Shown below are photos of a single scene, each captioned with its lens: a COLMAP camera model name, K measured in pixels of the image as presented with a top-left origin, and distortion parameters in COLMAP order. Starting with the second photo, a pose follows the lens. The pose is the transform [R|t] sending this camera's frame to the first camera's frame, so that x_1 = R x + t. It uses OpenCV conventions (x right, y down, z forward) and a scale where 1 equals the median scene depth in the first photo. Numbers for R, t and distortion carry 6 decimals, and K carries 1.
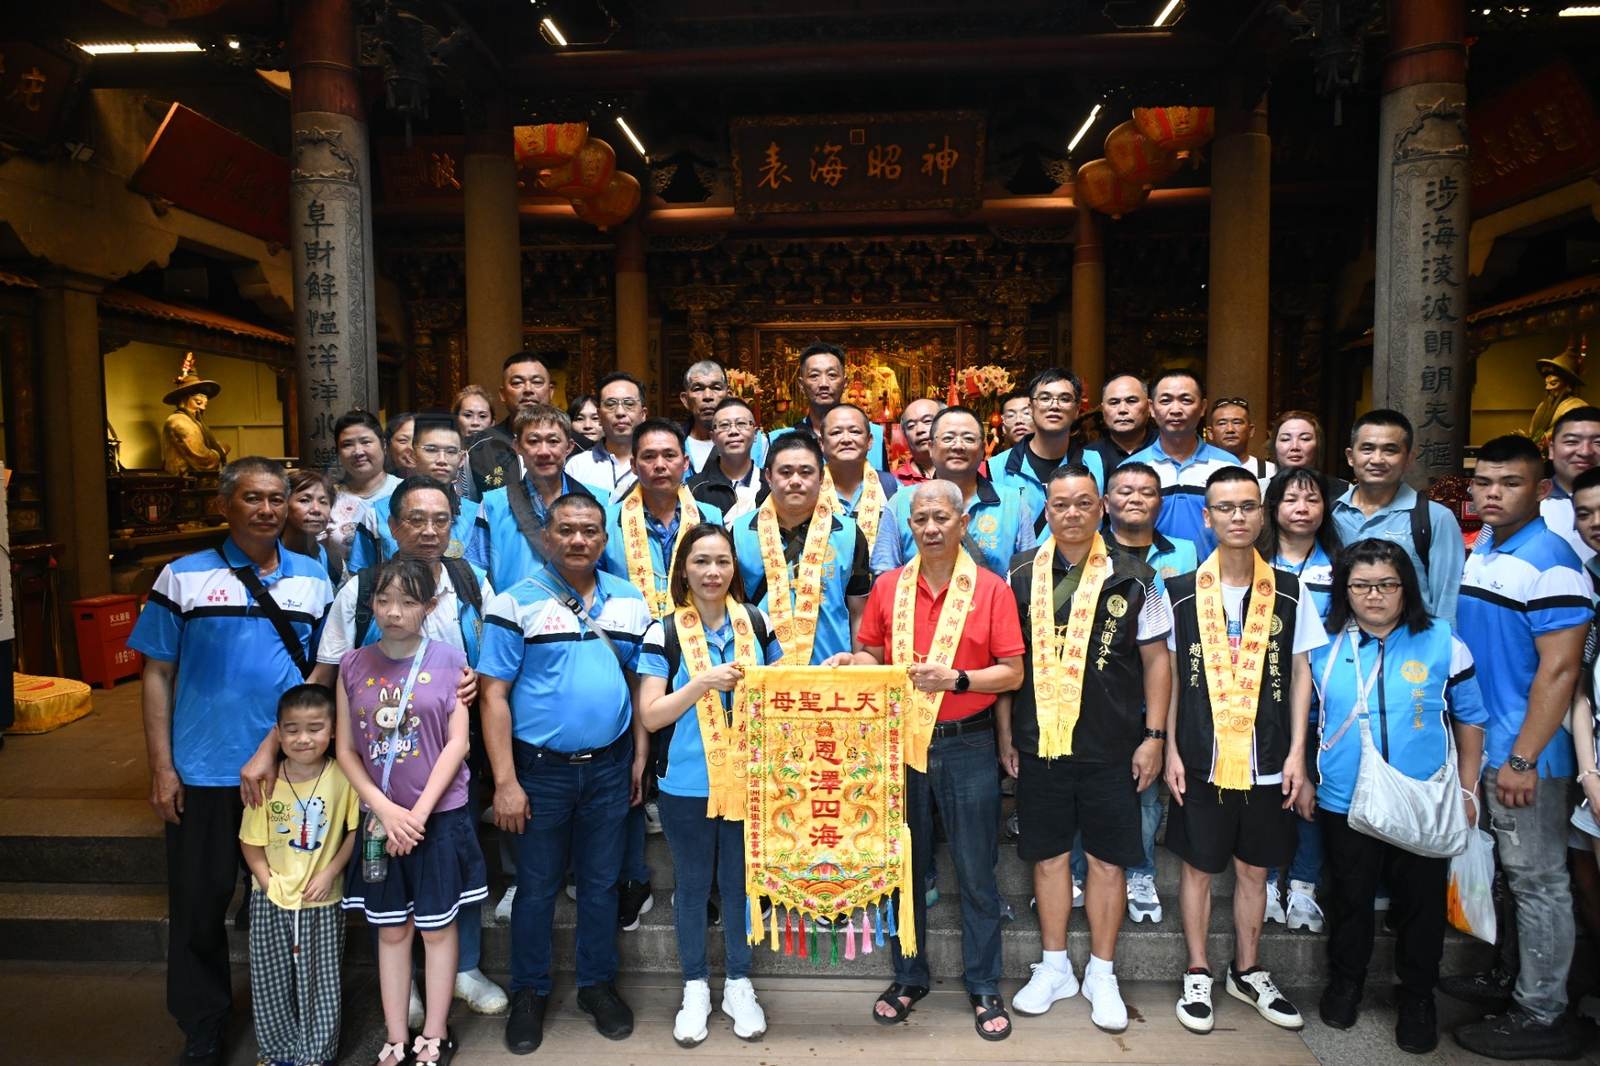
lens RADIAL K [[1077.1, 0, 800.0], [0, 1077.1, 533.0], [0, 0, 1]] dist [0.000339, -0.003506]
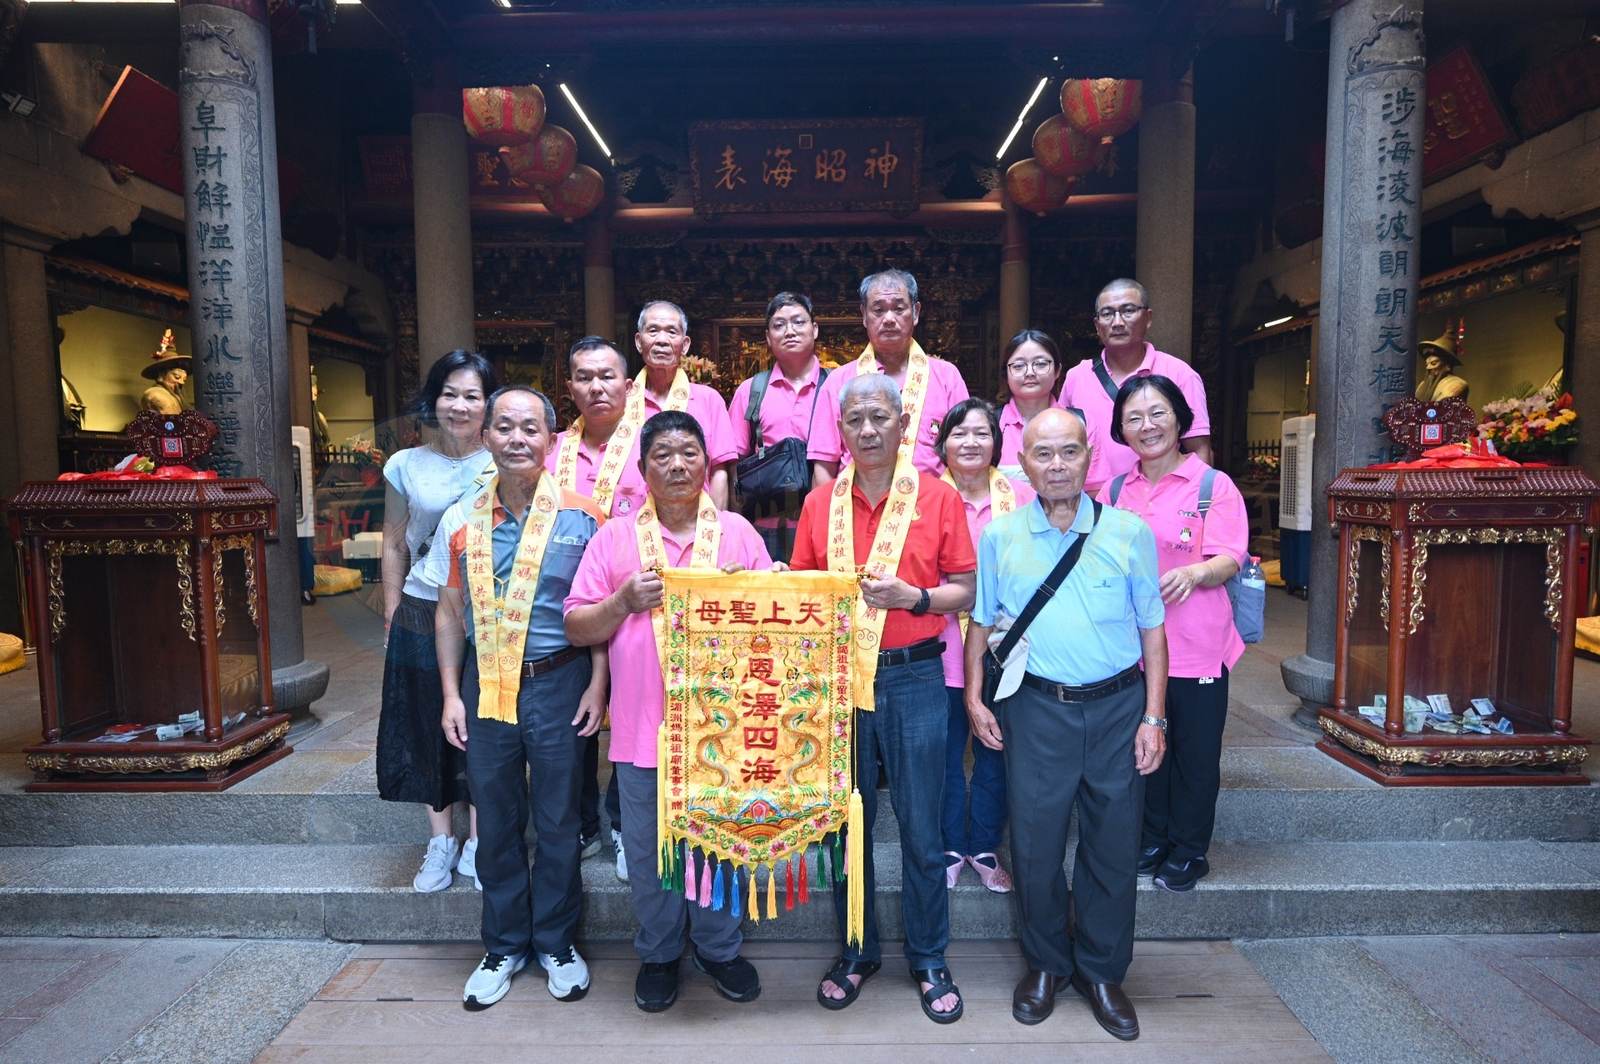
lens RADIAL K [[931.0, 0, 806.0], [0, 931.0, 527.8], [0, 0, 1]] dist [-0.007176, -0.003078]
pose [[0.998857, -0.000619, 0.047788, 0.015130], [0.000238, 0.999968, 0.007976, 0.028828], [-0.047791, -0.007955, 0.998826, 0.105546]]
